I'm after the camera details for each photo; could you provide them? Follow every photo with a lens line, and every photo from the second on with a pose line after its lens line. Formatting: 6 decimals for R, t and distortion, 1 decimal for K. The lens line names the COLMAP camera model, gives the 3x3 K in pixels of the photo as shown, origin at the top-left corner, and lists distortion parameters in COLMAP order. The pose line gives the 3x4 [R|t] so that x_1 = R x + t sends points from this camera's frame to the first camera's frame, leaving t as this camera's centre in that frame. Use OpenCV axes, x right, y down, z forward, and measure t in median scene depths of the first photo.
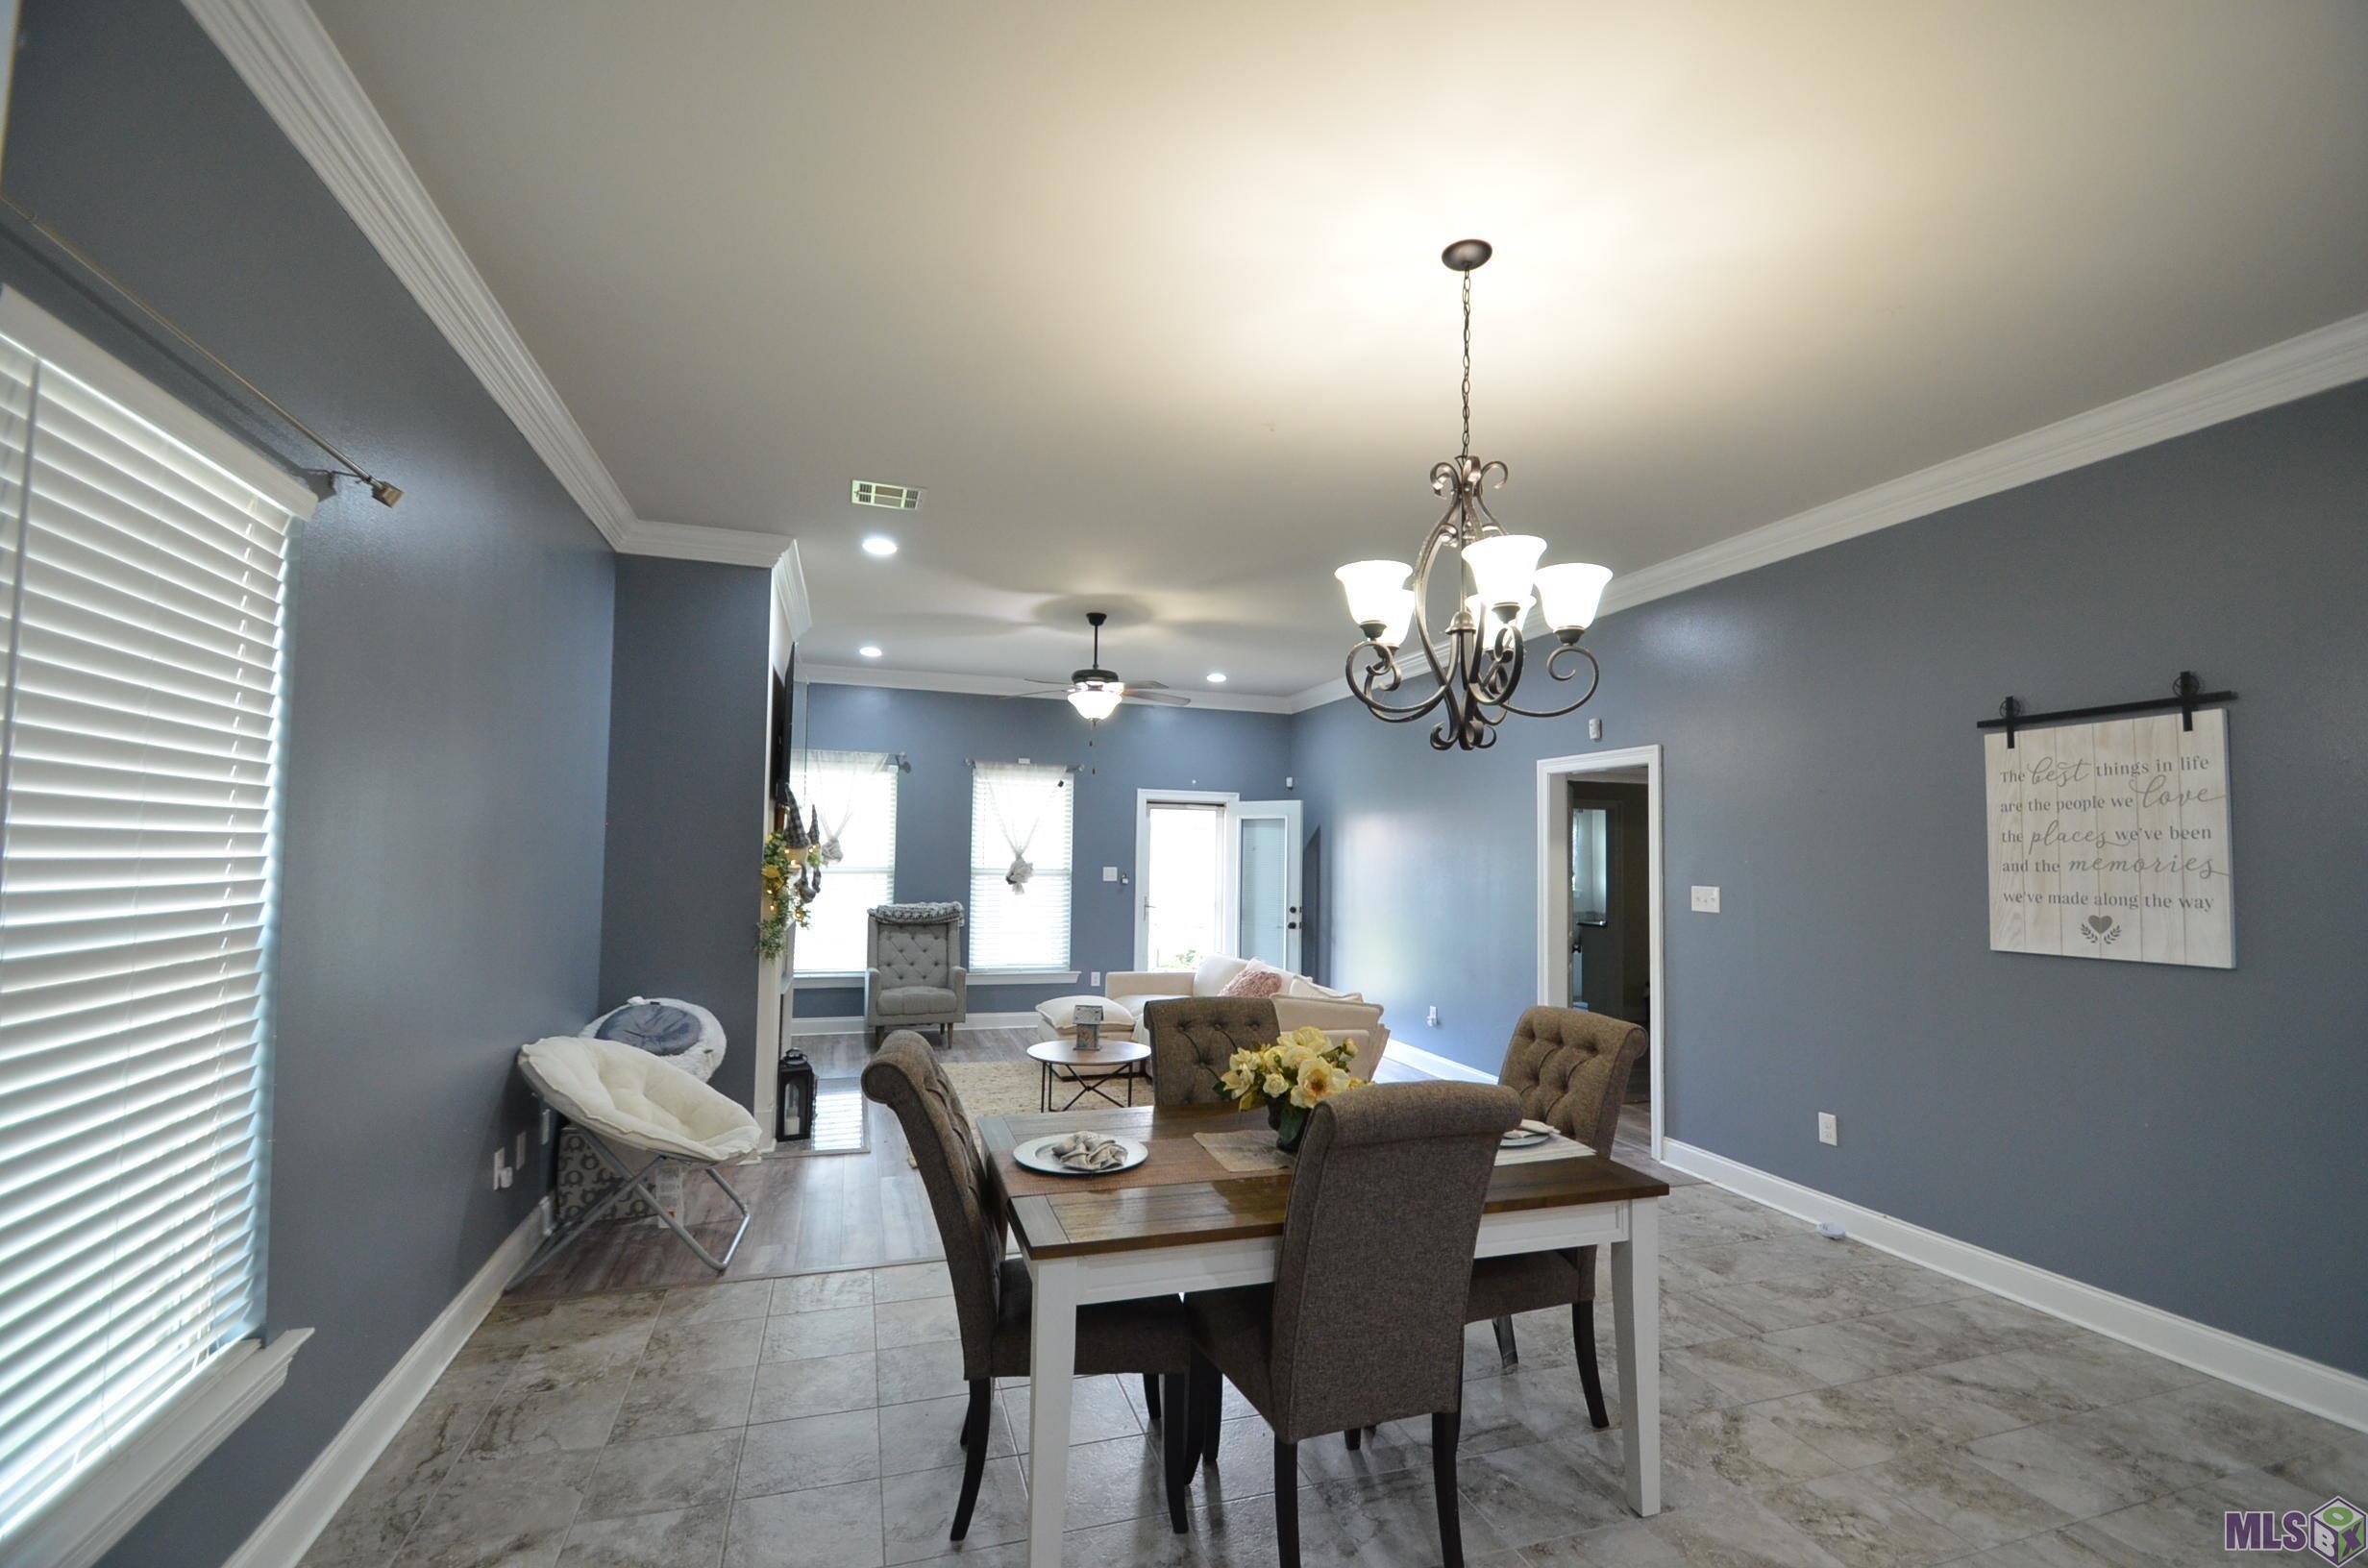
lens RADIAL K [[1023.2, 0, 1184.2], [0, 1023.2, 806.6], [0, 0, 1]] dist [0.003541, -0.015155]
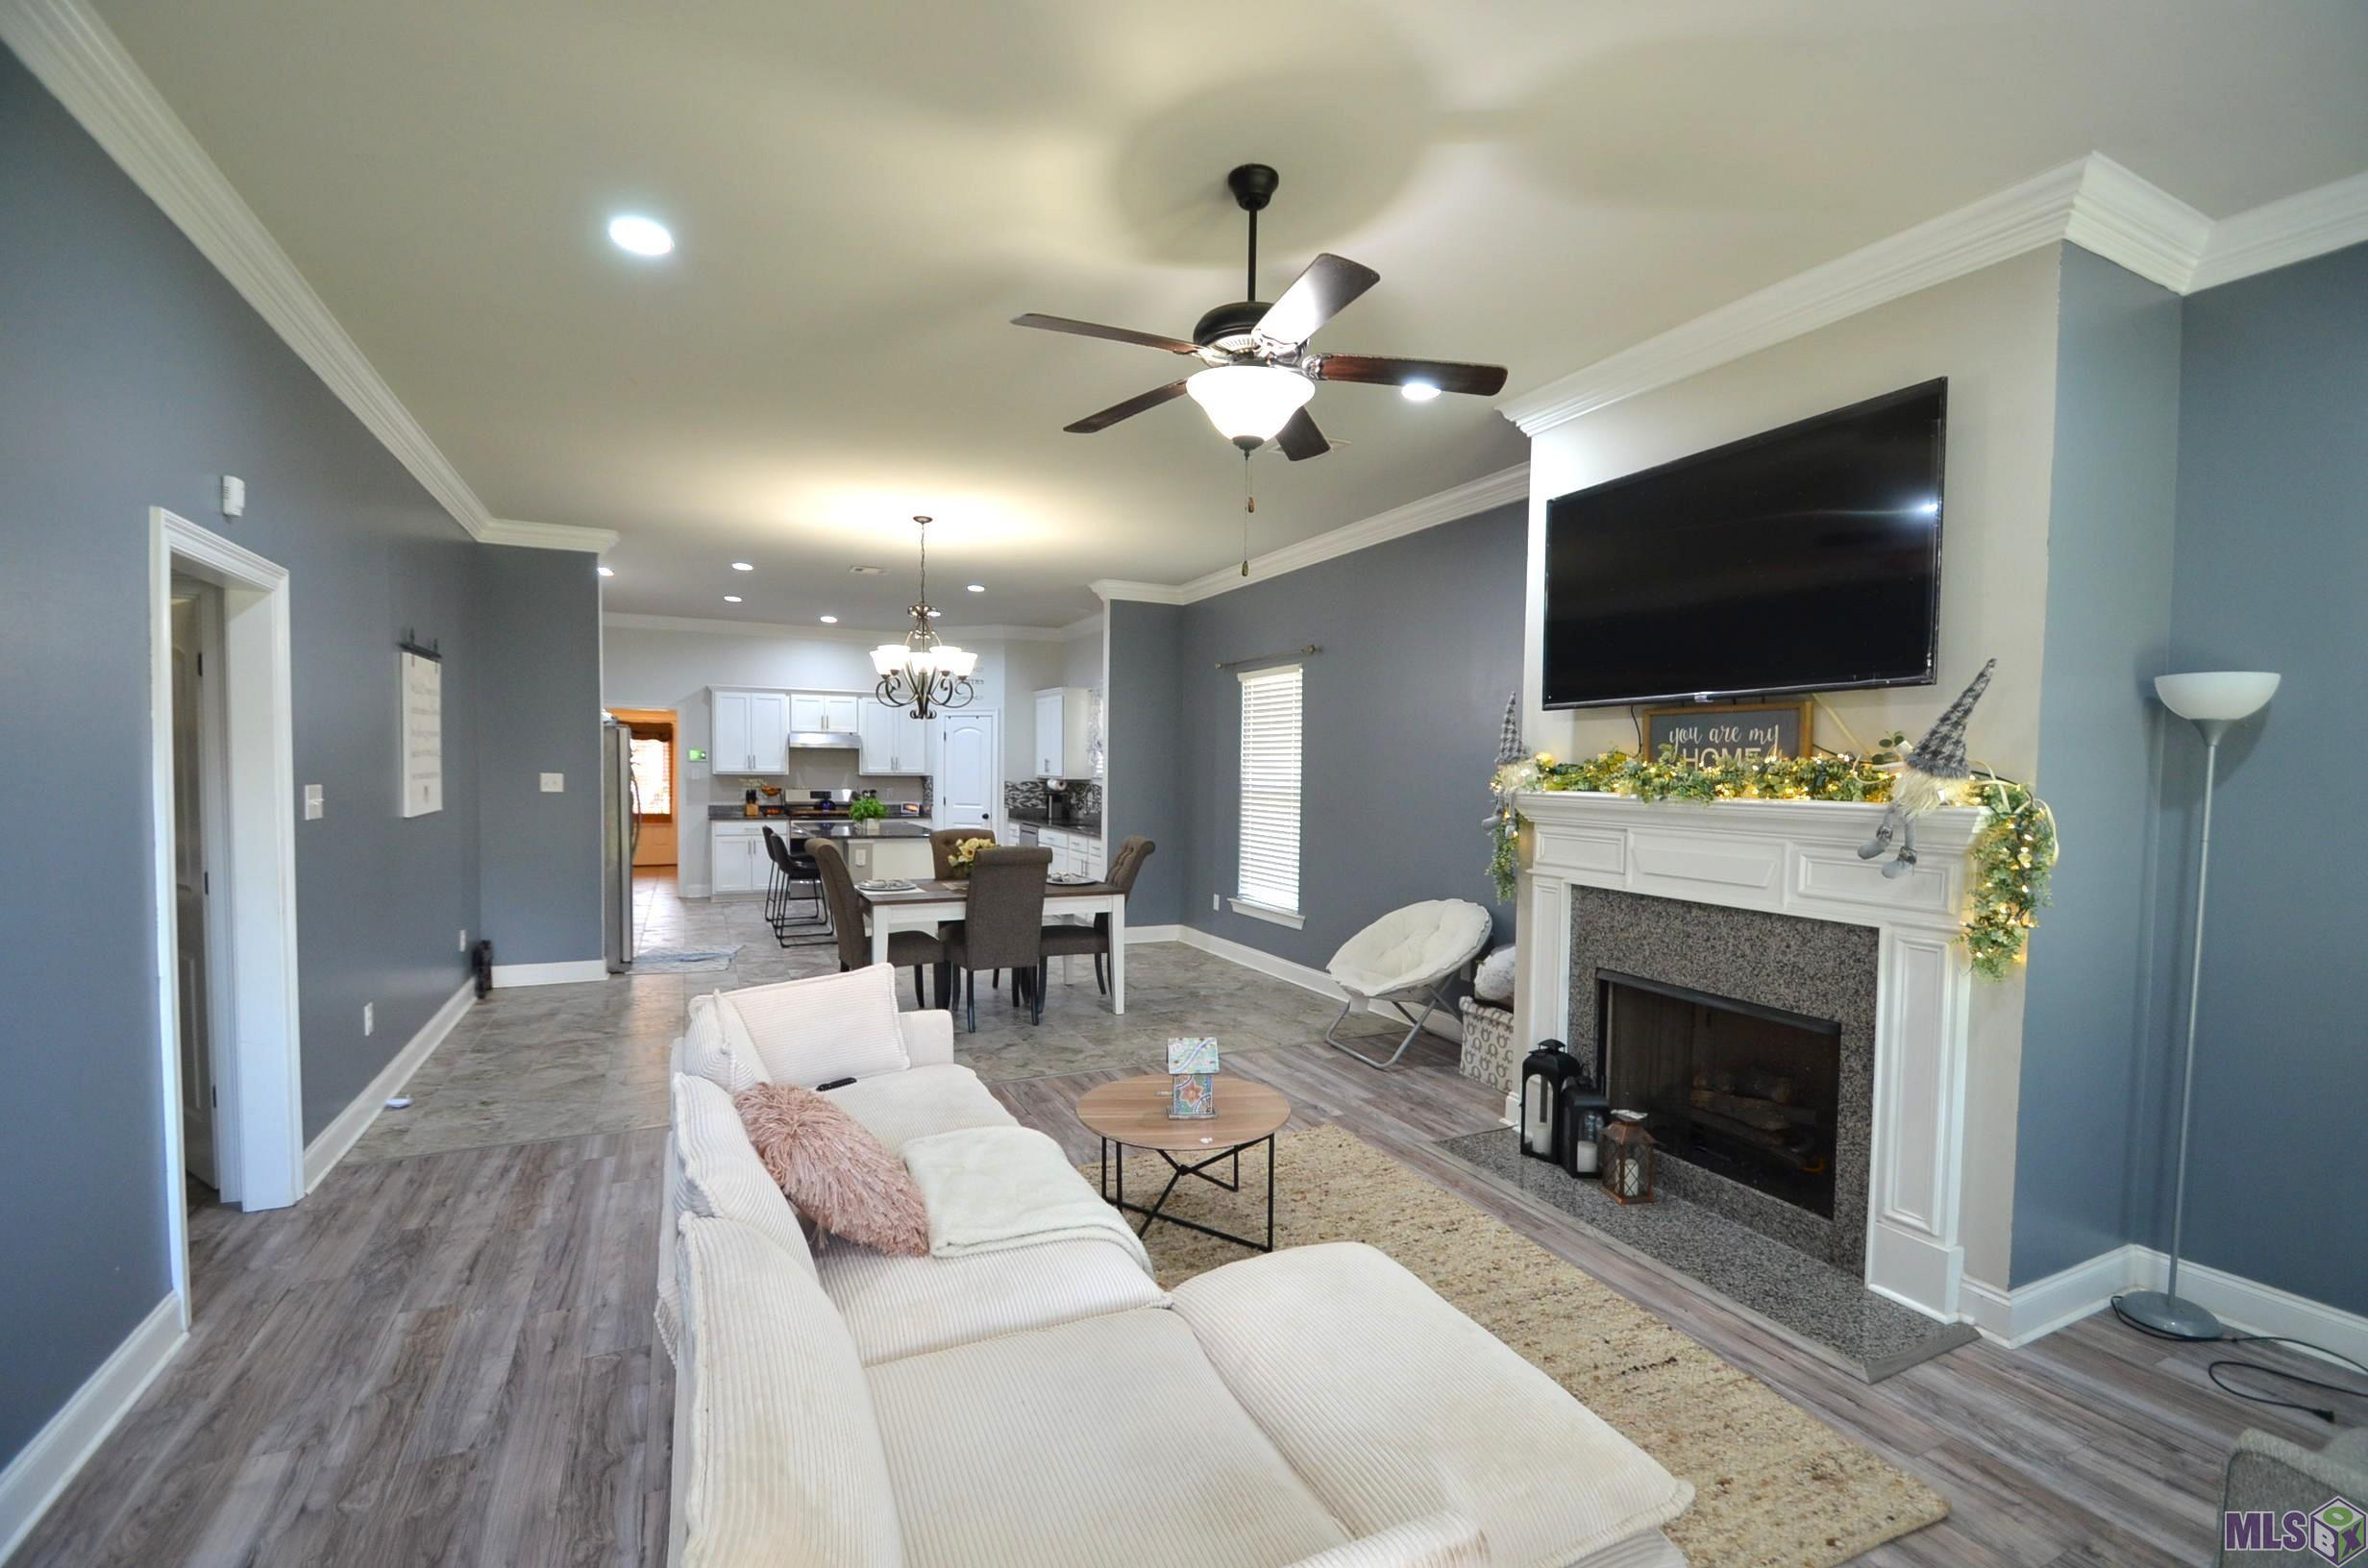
lens RADIAL K [[1023.2, 0, 1184.2], [0, 1023.2, 806.6], [0, 0, 1]] dist [0.003541, -0.015155]
pose [[-0.989522, -0.024402, -0.142307, -0.009847], [-0.022596, 0.999642, -0.014293, 0.127387], [0.142605, -0.010928, -0.989719, 2.510533]]
